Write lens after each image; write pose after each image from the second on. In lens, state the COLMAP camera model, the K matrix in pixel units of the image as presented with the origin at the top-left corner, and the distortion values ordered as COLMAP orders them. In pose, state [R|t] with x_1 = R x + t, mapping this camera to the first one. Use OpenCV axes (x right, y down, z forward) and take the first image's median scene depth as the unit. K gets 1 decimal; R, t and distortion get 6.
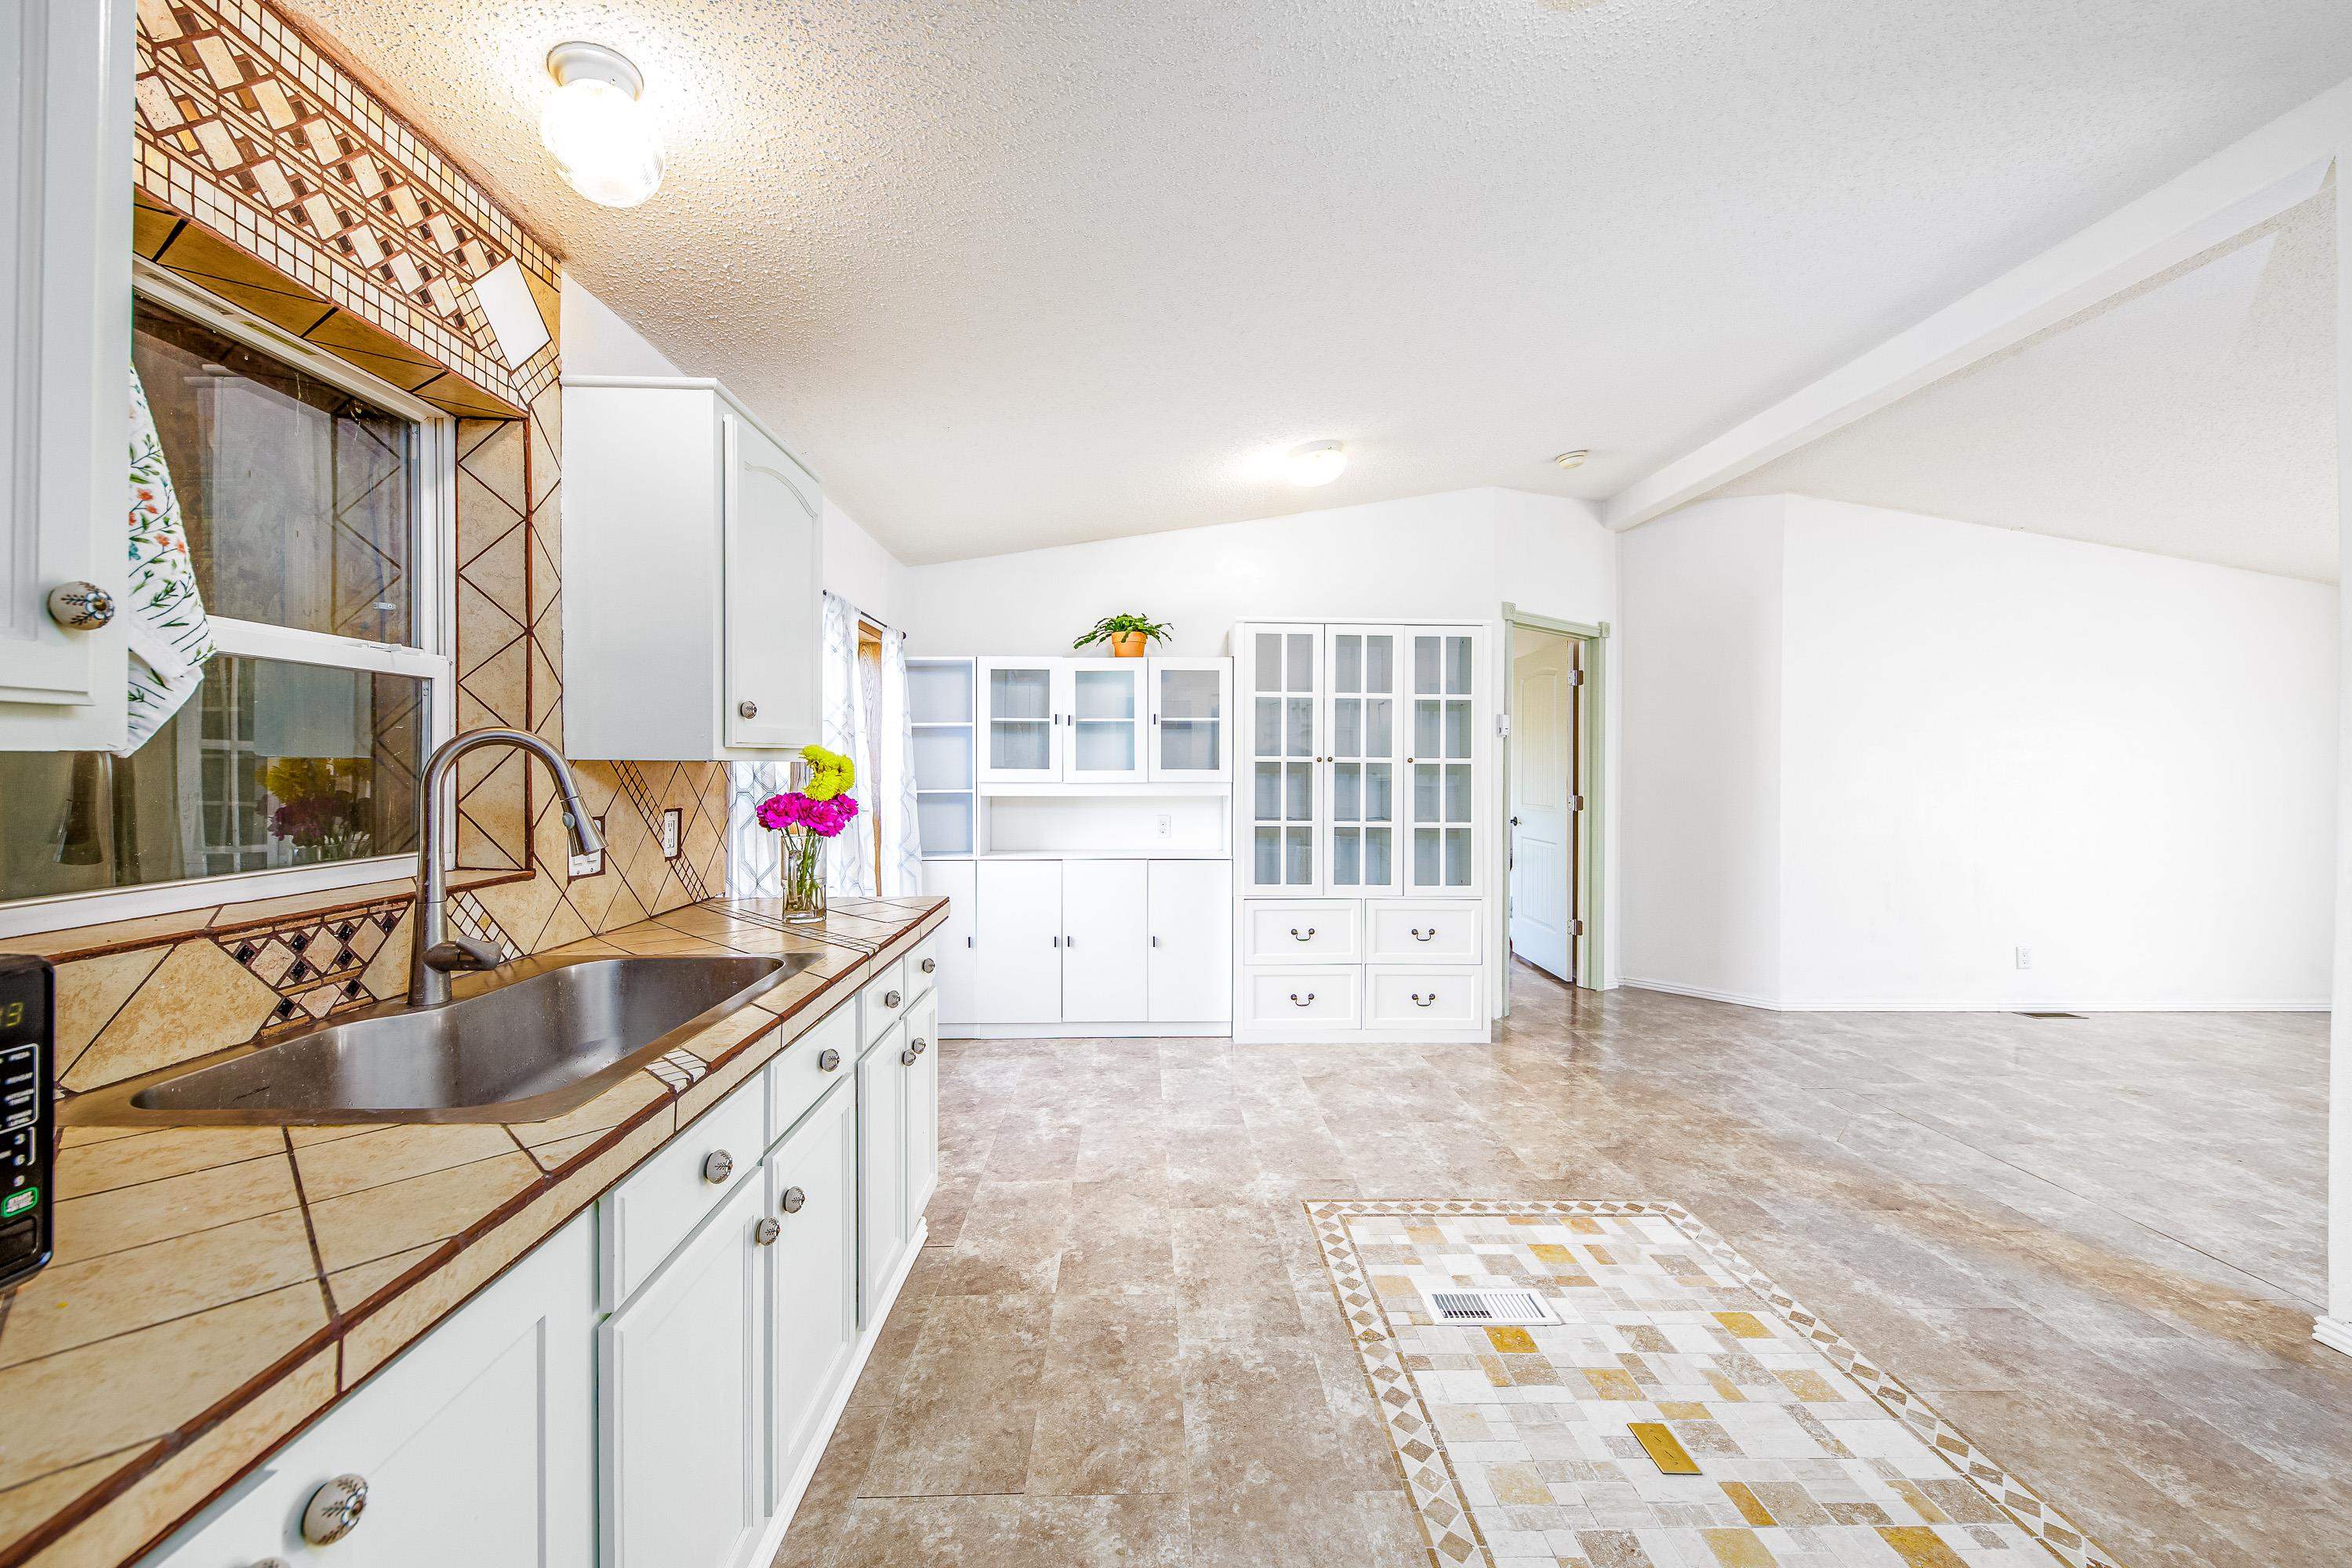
lens RADIAL K [[919.3, 0, 1162.3], [0, 919.3, 773.9], [0, 0, 1]] dist [-0.000377, -0.000851]
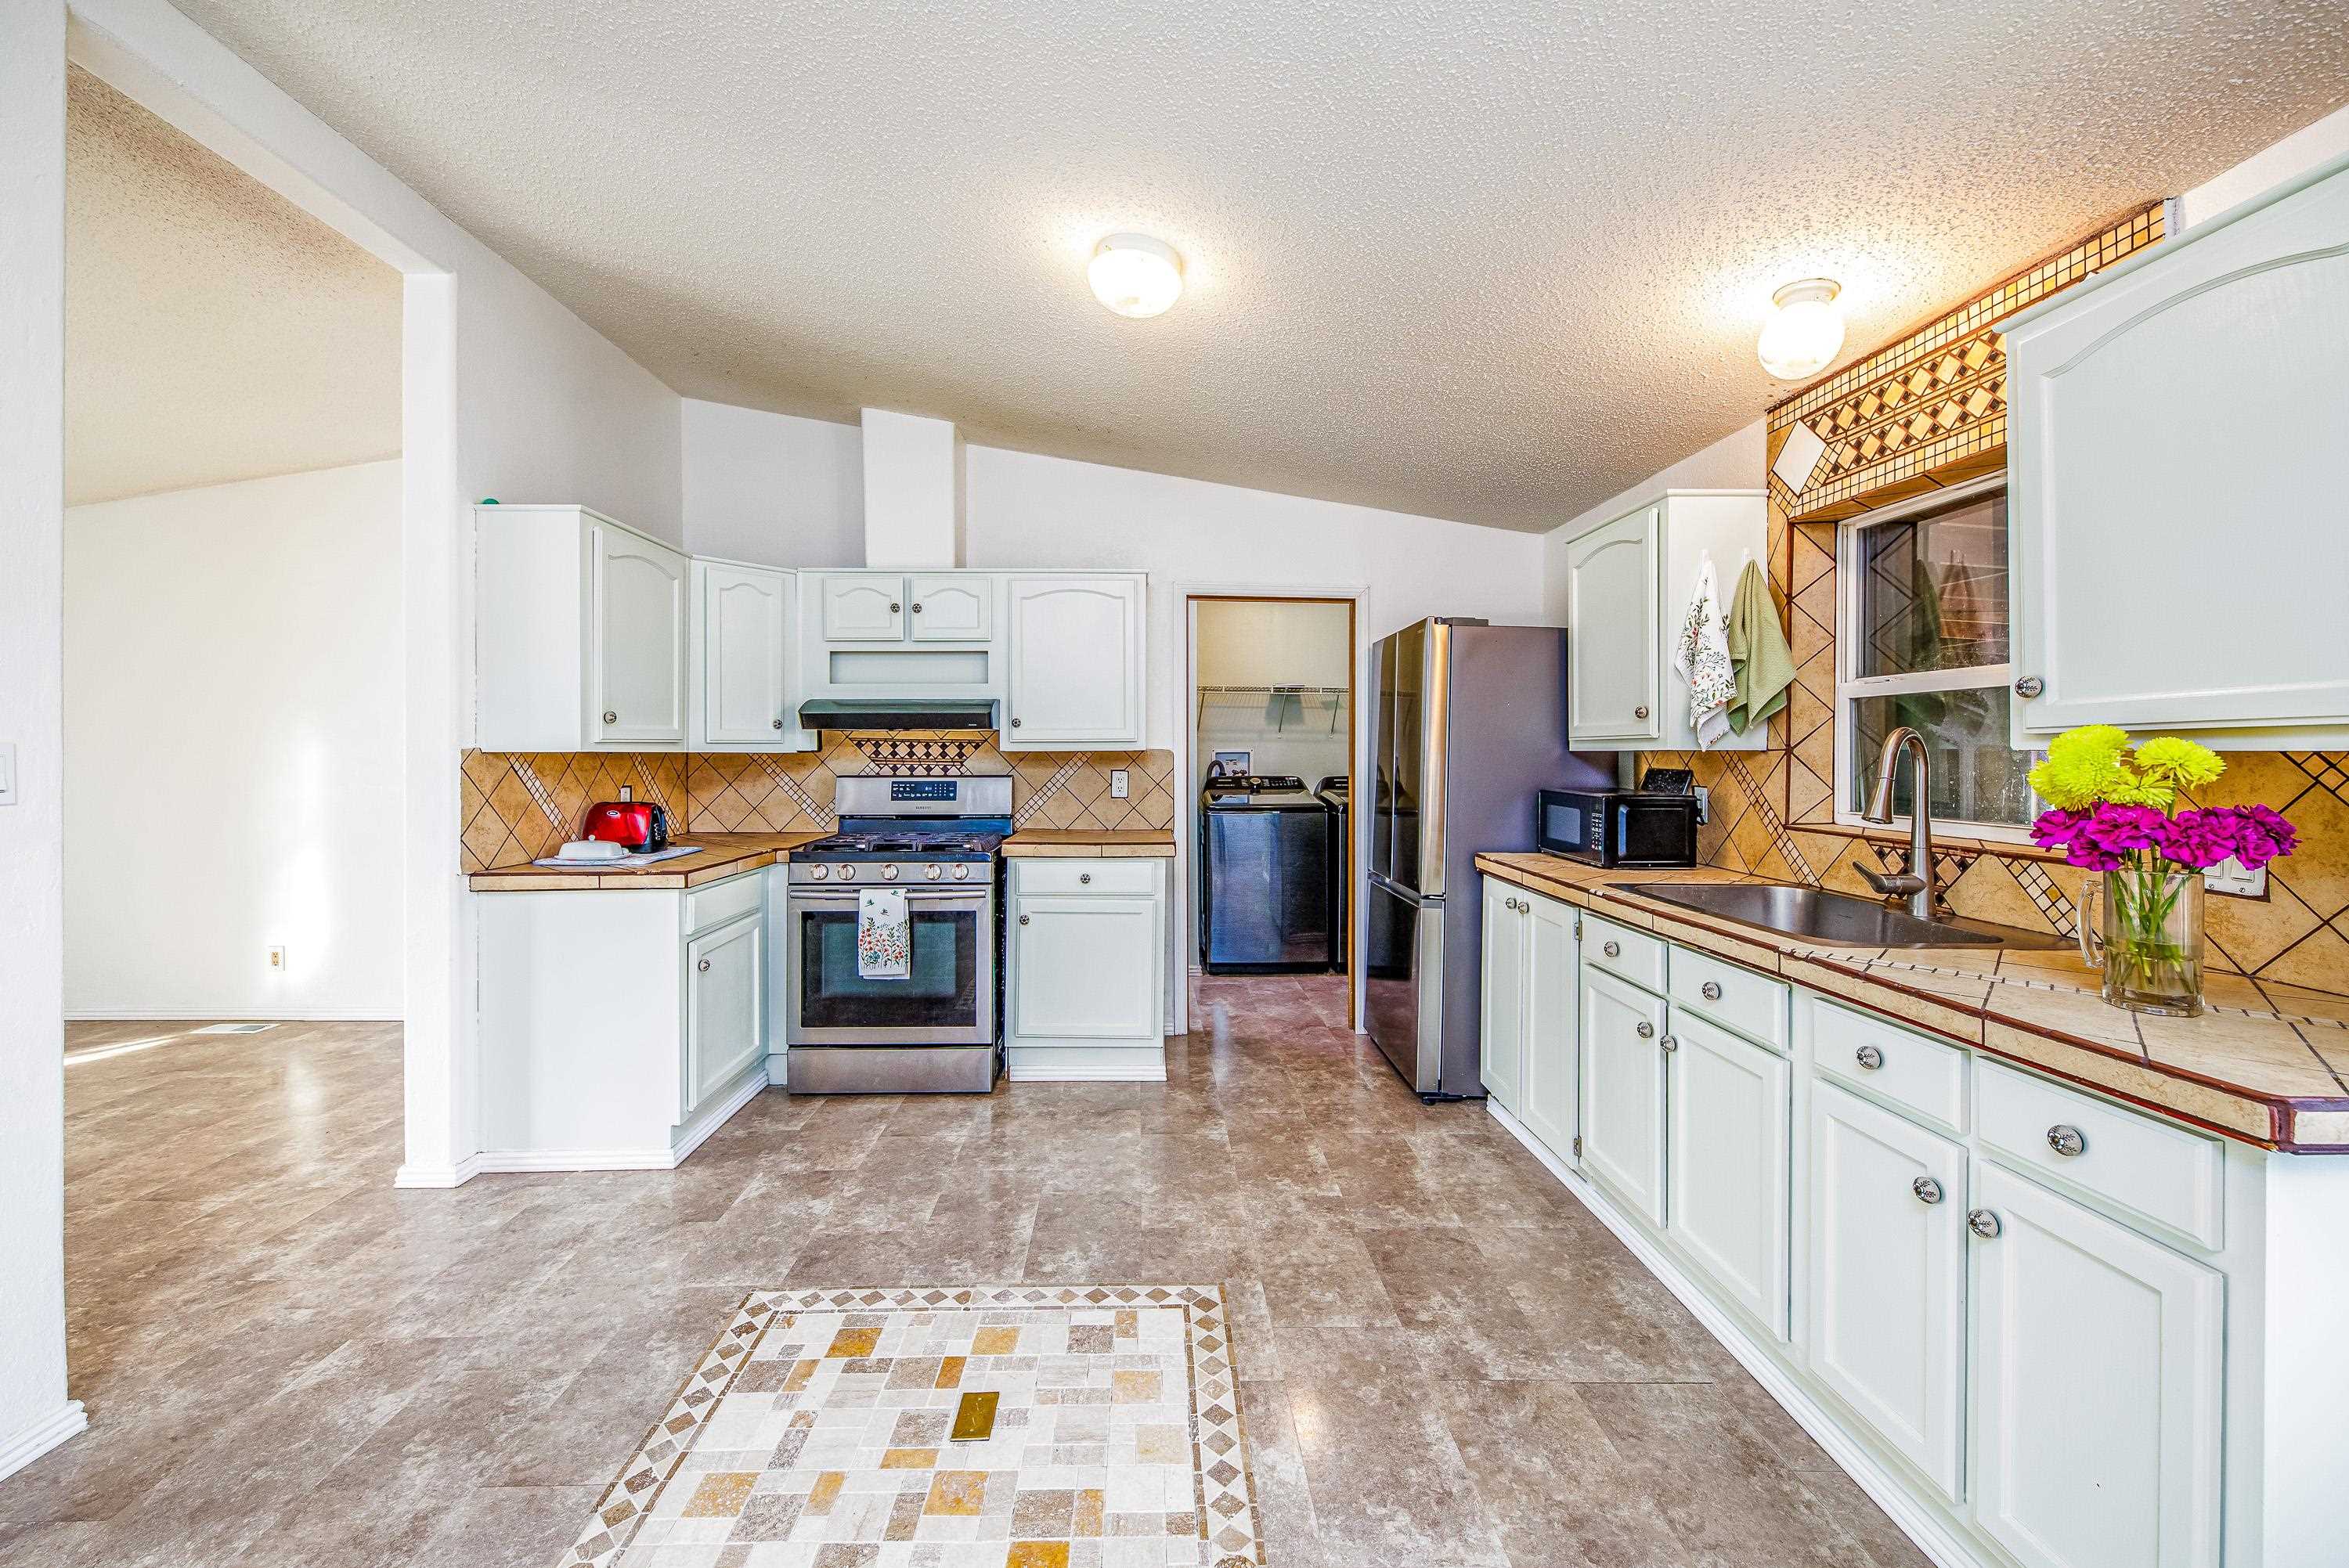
lens RADIAL K [[918.0, 0, 1142.7], [0, 918.0, 746.2], [0, 0, 1]] dist [-0.000377, -0.000851]
pose [[-0.999691, -0.006155, 0.024102, 0.307093], [-0.006021, 0.999966, 0.005647, -0.017887], [-0.024136, 0.005500, -0.999694, 1.824806]]
